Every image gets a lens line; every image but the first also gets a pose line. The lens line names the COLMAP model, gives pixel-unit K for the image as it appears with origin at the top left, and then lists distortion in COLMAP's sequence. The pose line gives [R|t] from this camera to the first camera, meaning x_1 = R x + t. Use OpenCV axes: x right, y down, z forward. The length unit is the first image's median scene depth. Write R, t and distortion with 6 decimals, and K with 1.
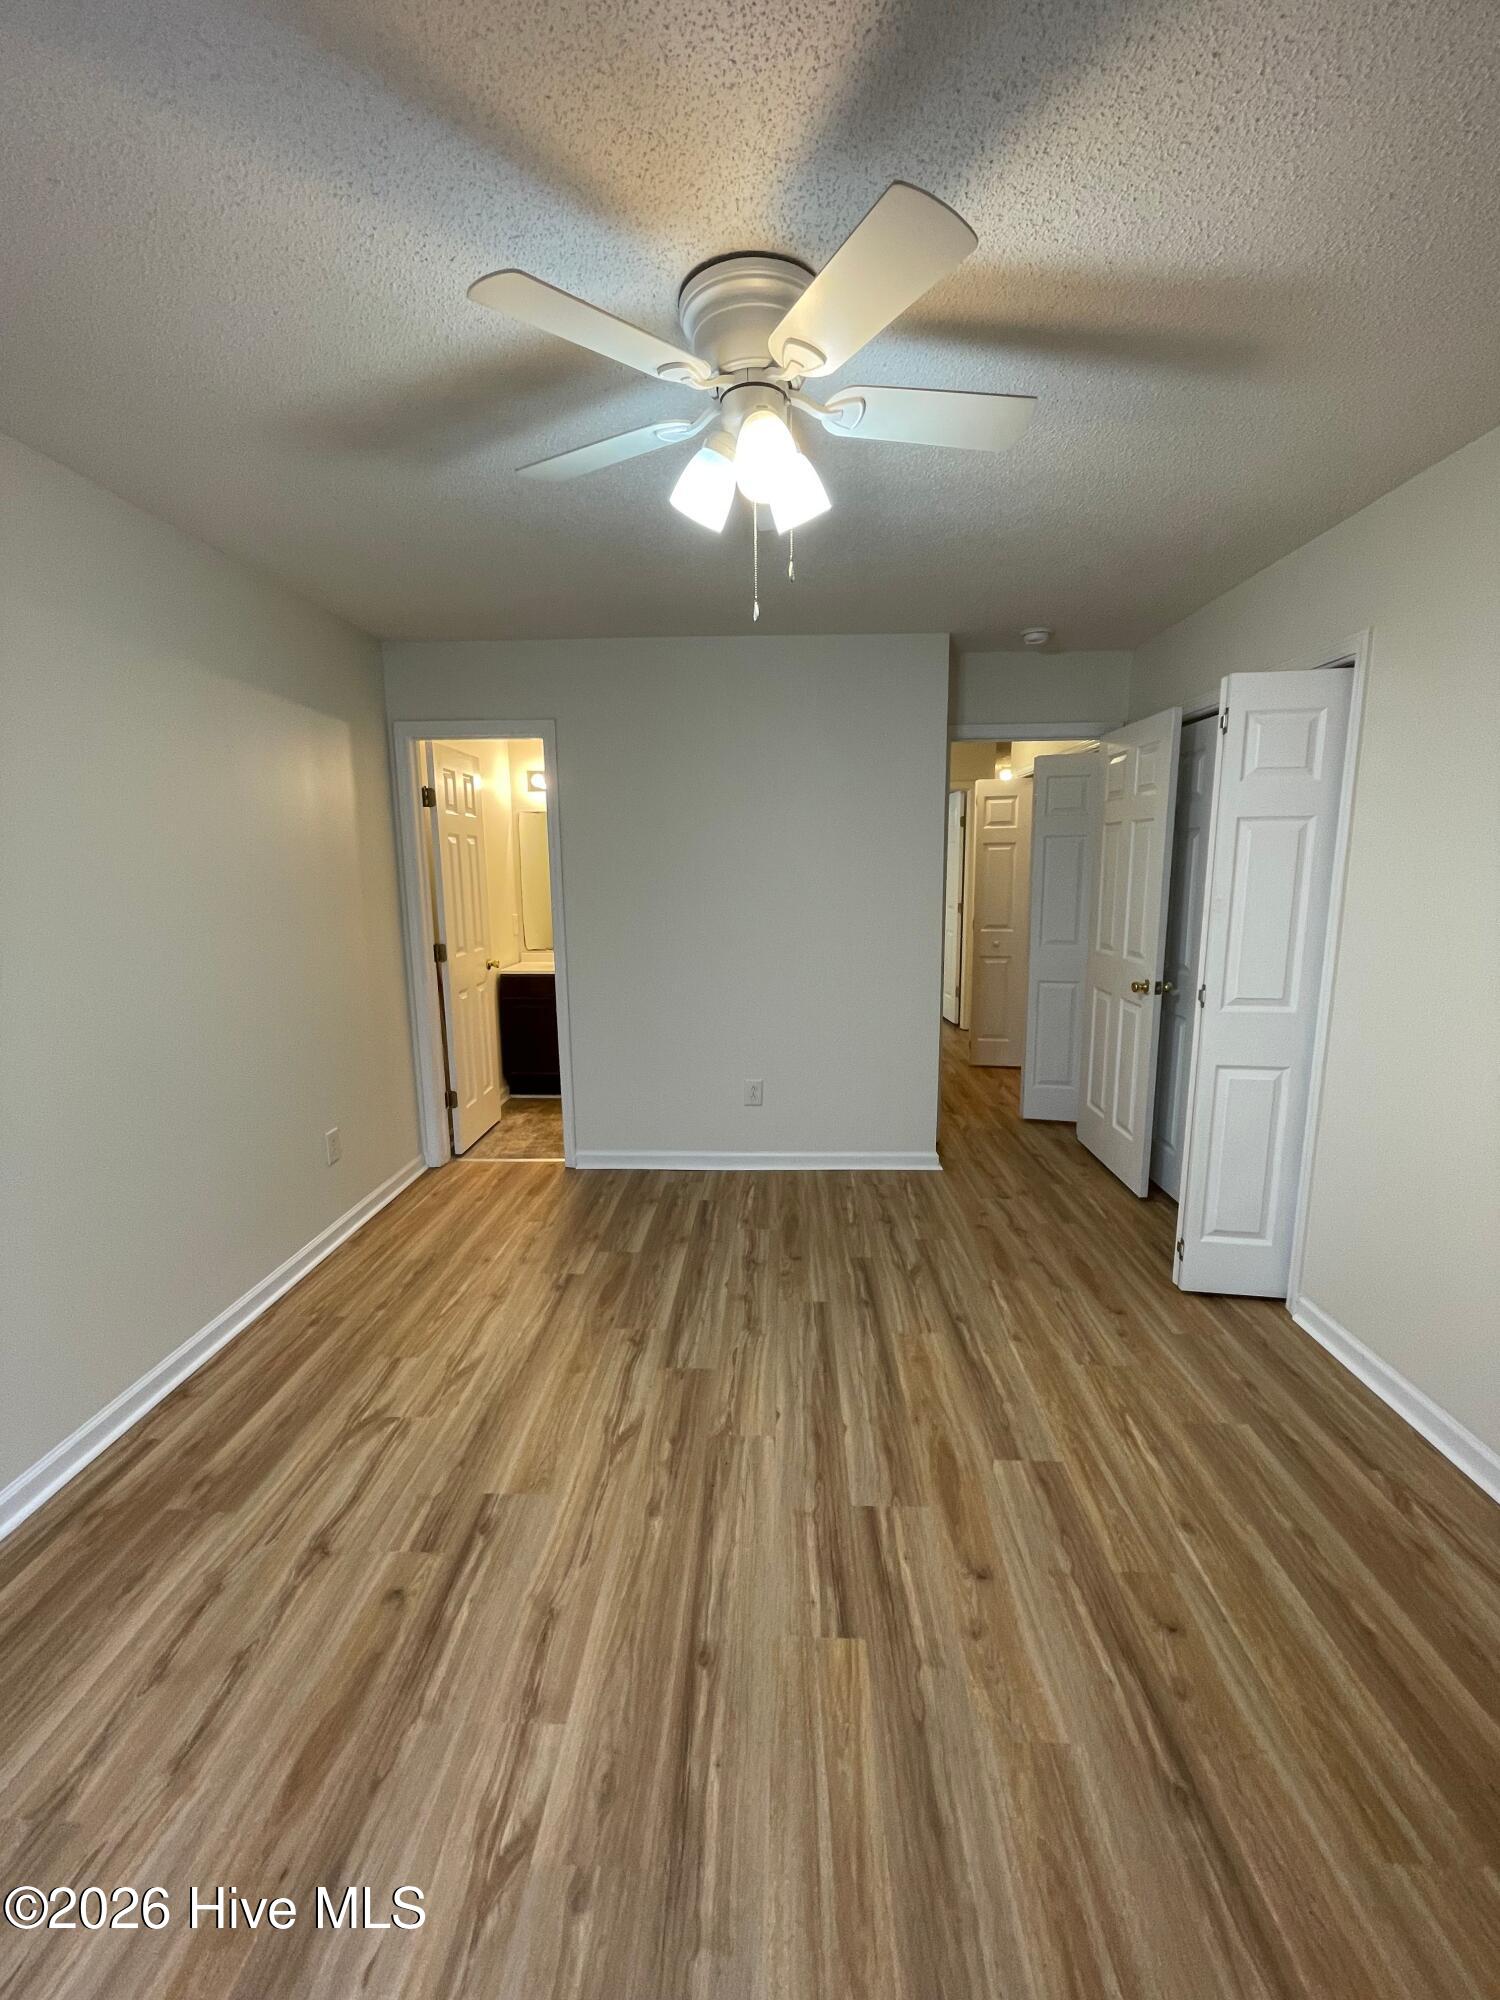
lens RADIAL K [[838.3, 0, 750.1], [0, 838.3, 997.5], [0, 0, 1]] dist [-0.003953, -0.000273]
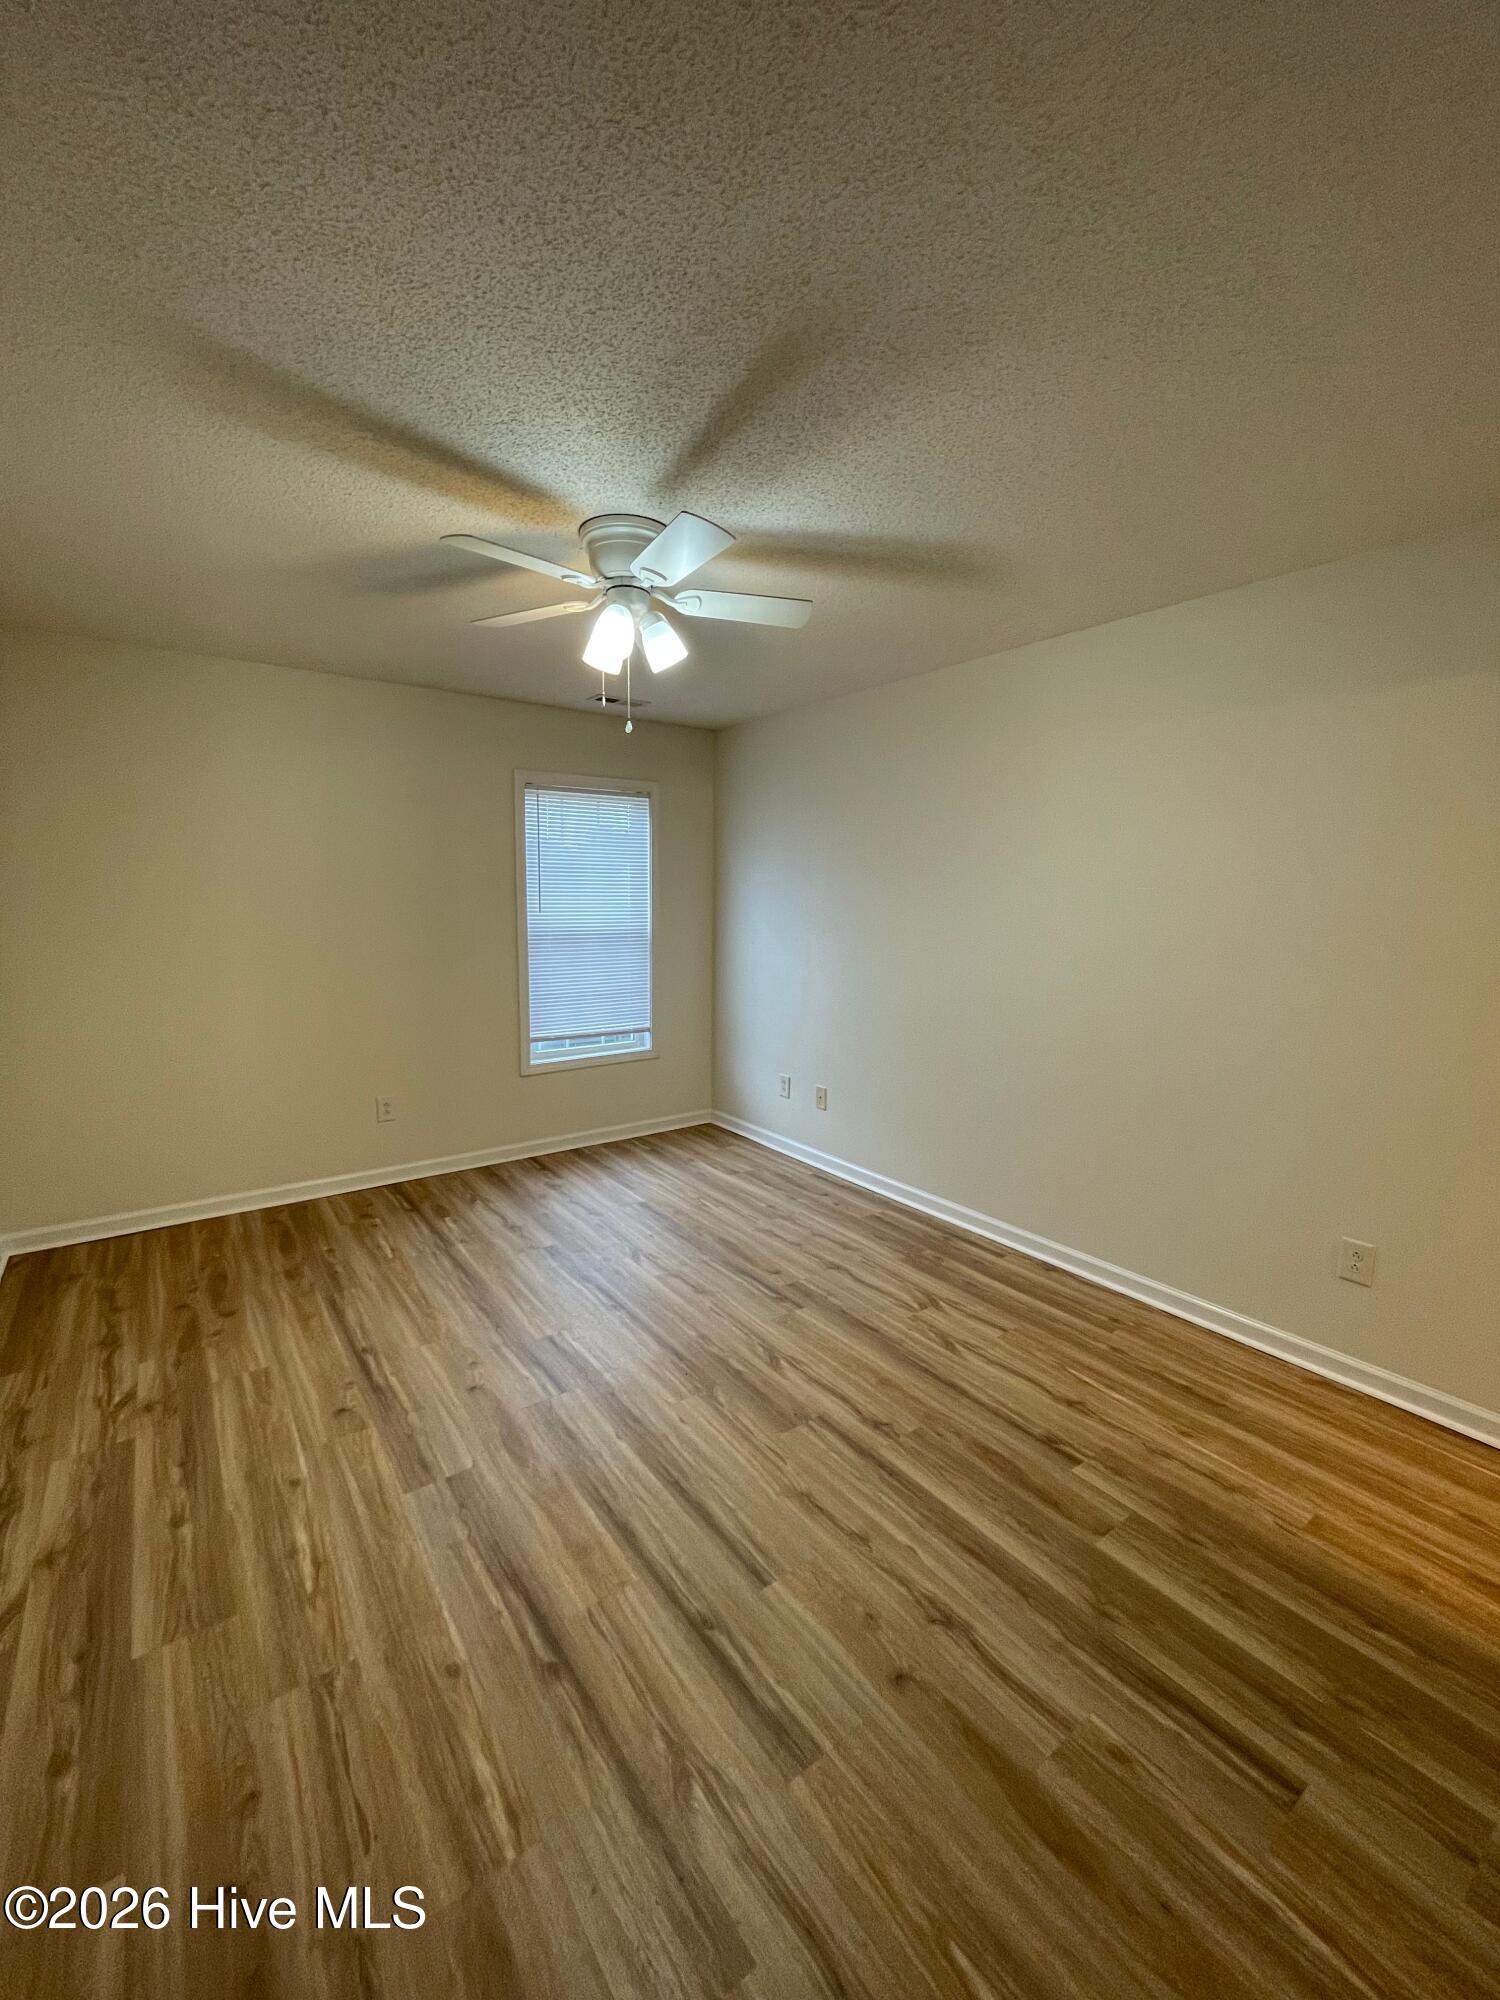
lens RADIAL K [[788.9, 0, 771.9], [0, 788.9, 1013.2], [0, 0, 1]] dist [-0.000703, -0.000060]
pose [[-0.765816, 0.100452, -0.635165, 0.513861], [-0.102819, 0.955889, 0.275143, -0.272573], [0.634787, 0.276016, -0.721707, 1.605591]]
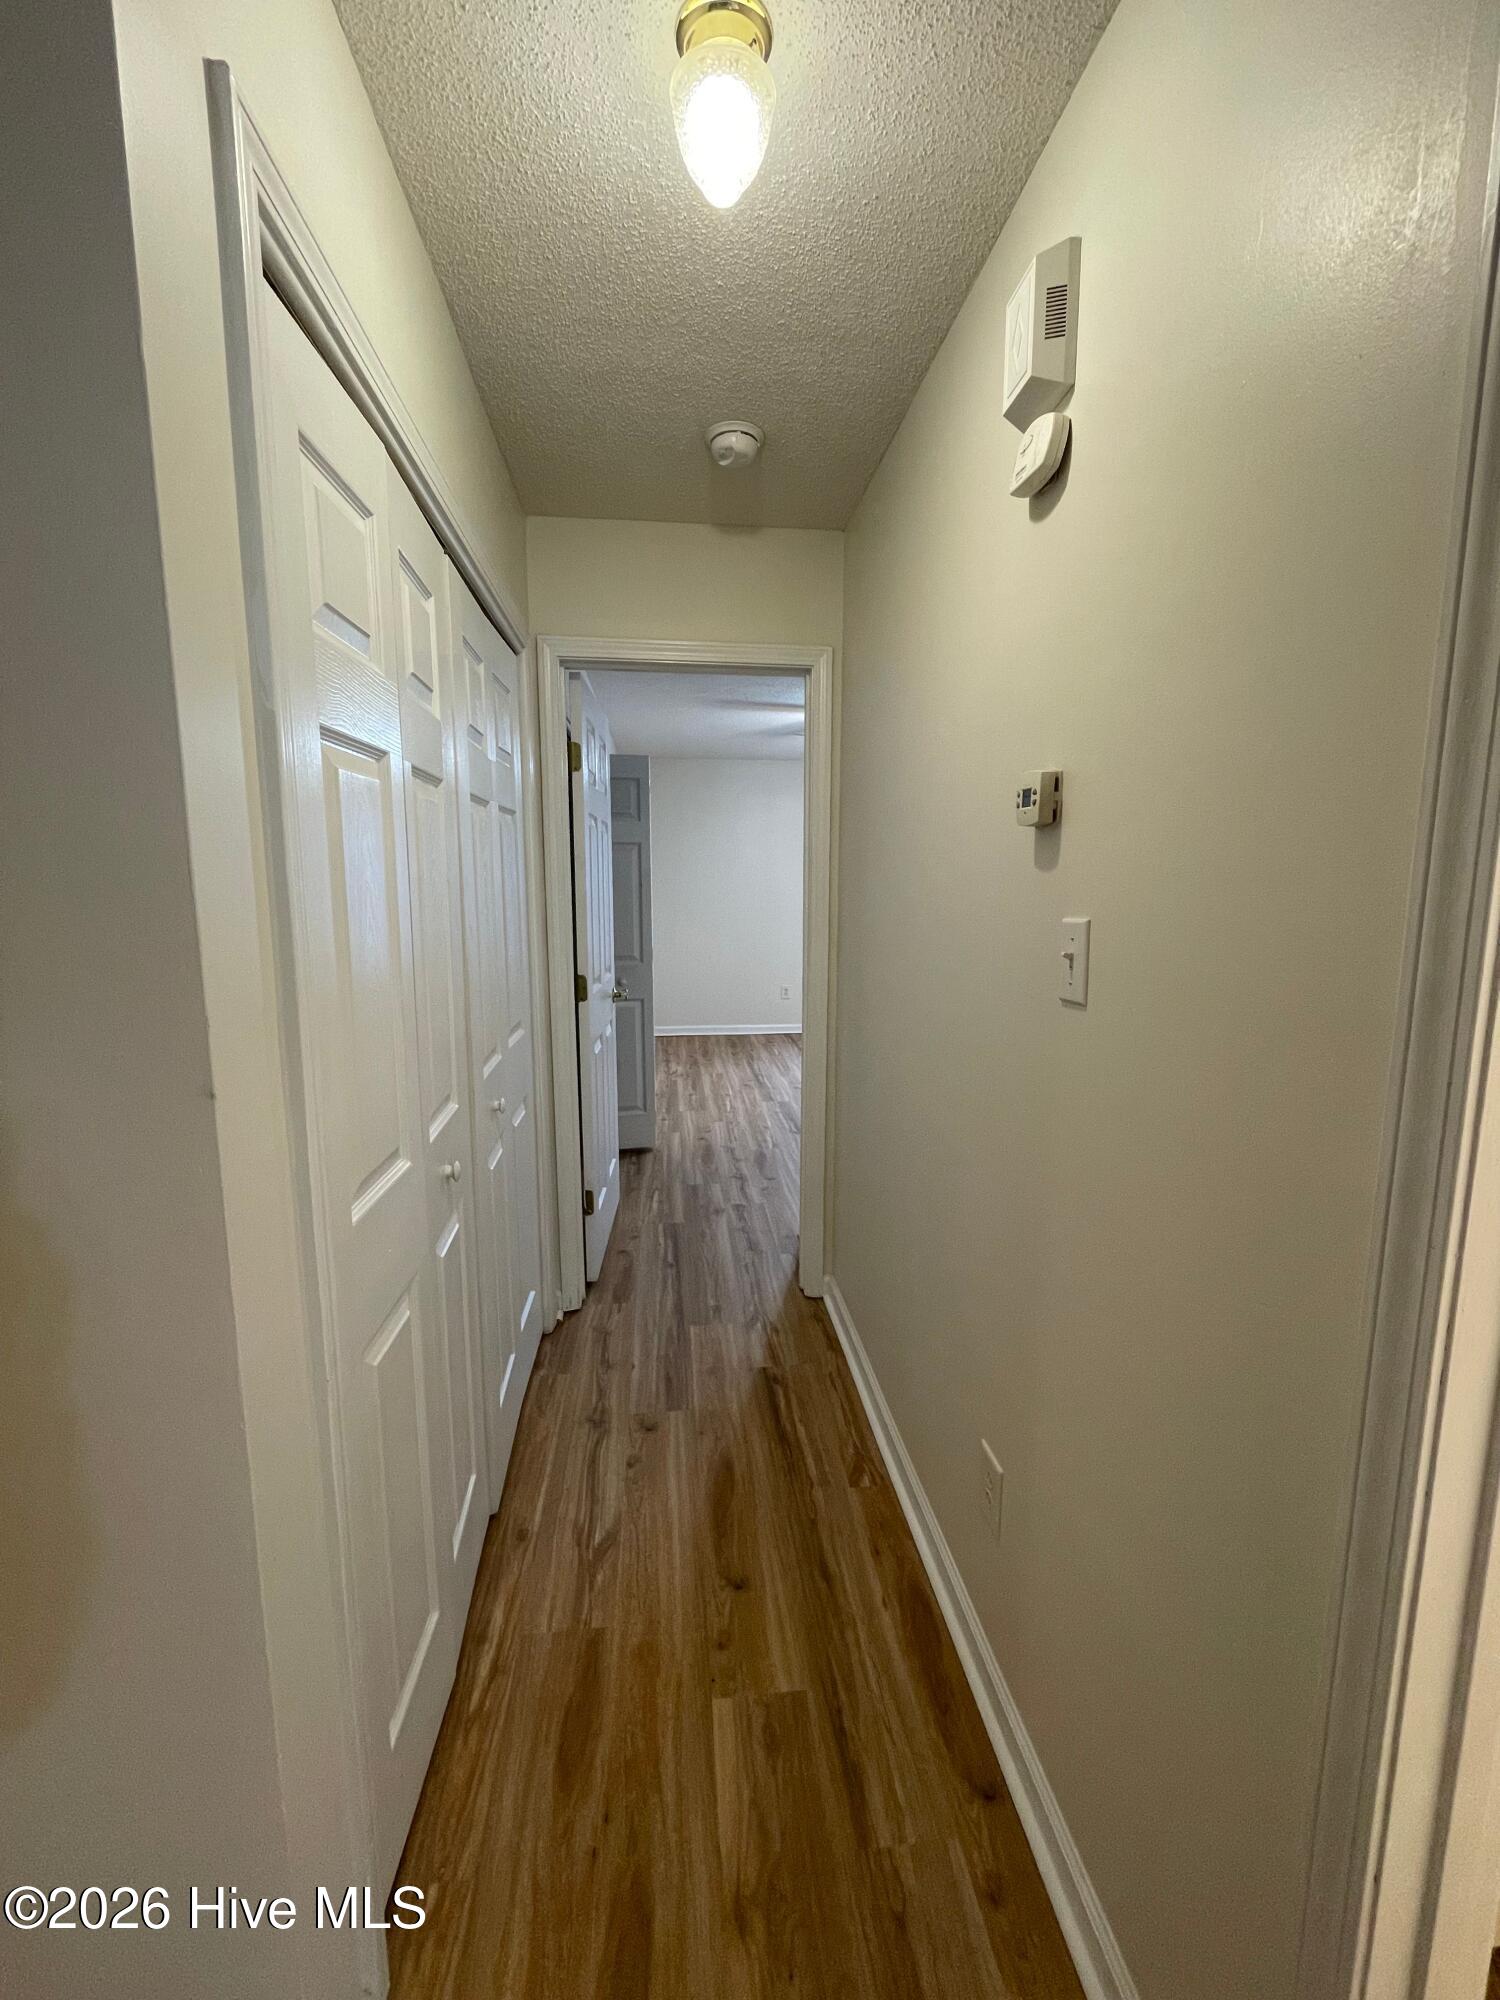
lens RADIAL K [[816.7, 0, 750.7], [0, 816.7, 995.9], [0, 0, 1]] dist [-0.001764, -0.000124]
pose [[-0.990907, 0.032377, -0.130594, 0.645408], [-0.008660, 0.953257, 0.302037, -0.460997], [0.134269, 0.300421, -0.944309, 2.910293]]
